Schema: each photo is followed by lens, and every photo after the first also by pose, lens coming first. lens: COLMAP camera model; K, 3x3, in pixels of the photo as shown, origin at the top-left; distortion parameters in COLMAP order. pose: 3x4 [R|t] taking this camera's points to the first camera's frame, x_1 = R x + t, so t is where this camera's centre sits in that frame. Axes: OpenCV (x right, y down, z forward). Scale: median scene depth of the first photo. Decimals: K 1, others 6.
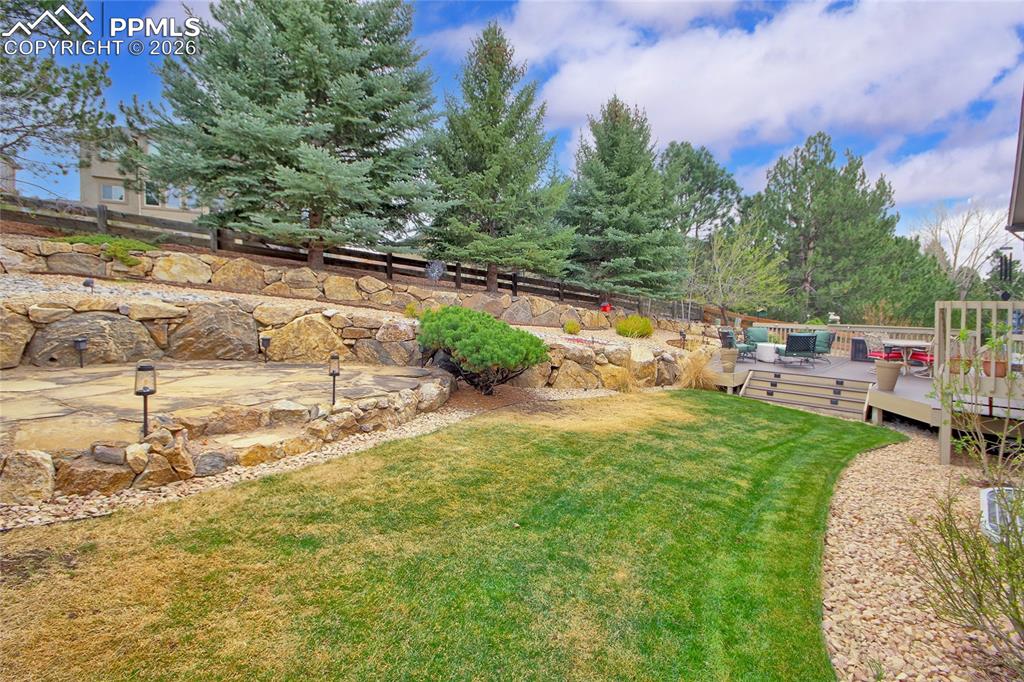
lens RADIAL K [[449.4, 0, 512.0], [0, 449.4, 341.0], [0, 0, 1]] dist [-0.027286, -0.000372]
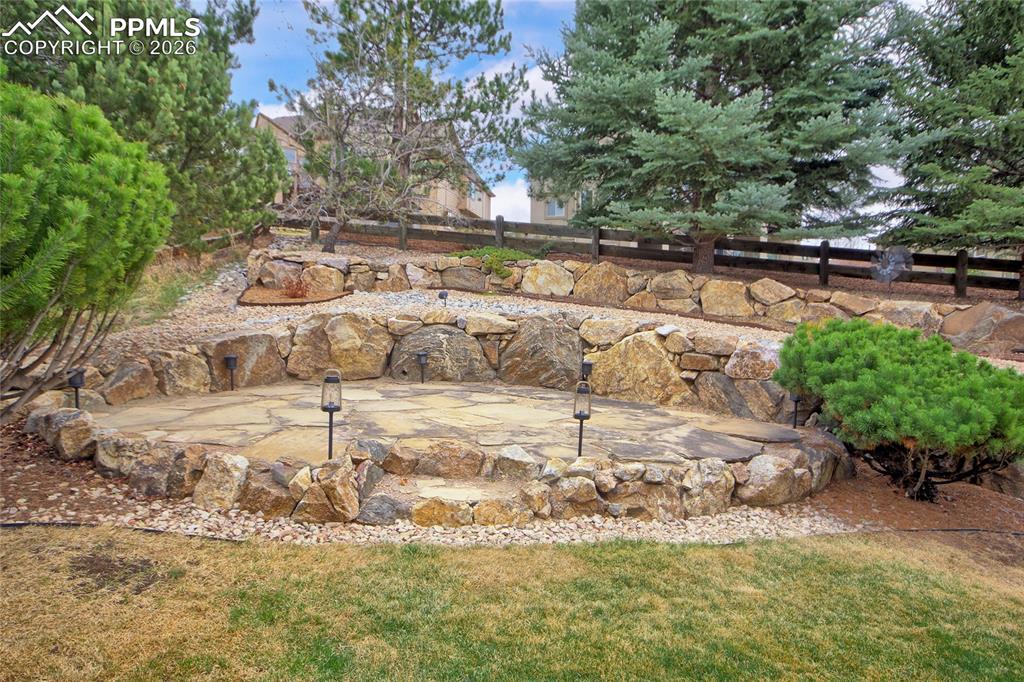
lens RADIAL K [[623.4, 0, 510.7], [0, 623.4, 364.8], [0, 0, 1]] dist [0.002005, 0.004266]
pose [[0.692935, 0.052638, -0.719076, 0.119835], [-0.071019, 0.997464, 0.004579, 0.001393], [0.717494, 0.047895, 0.694916, 0.191007]]
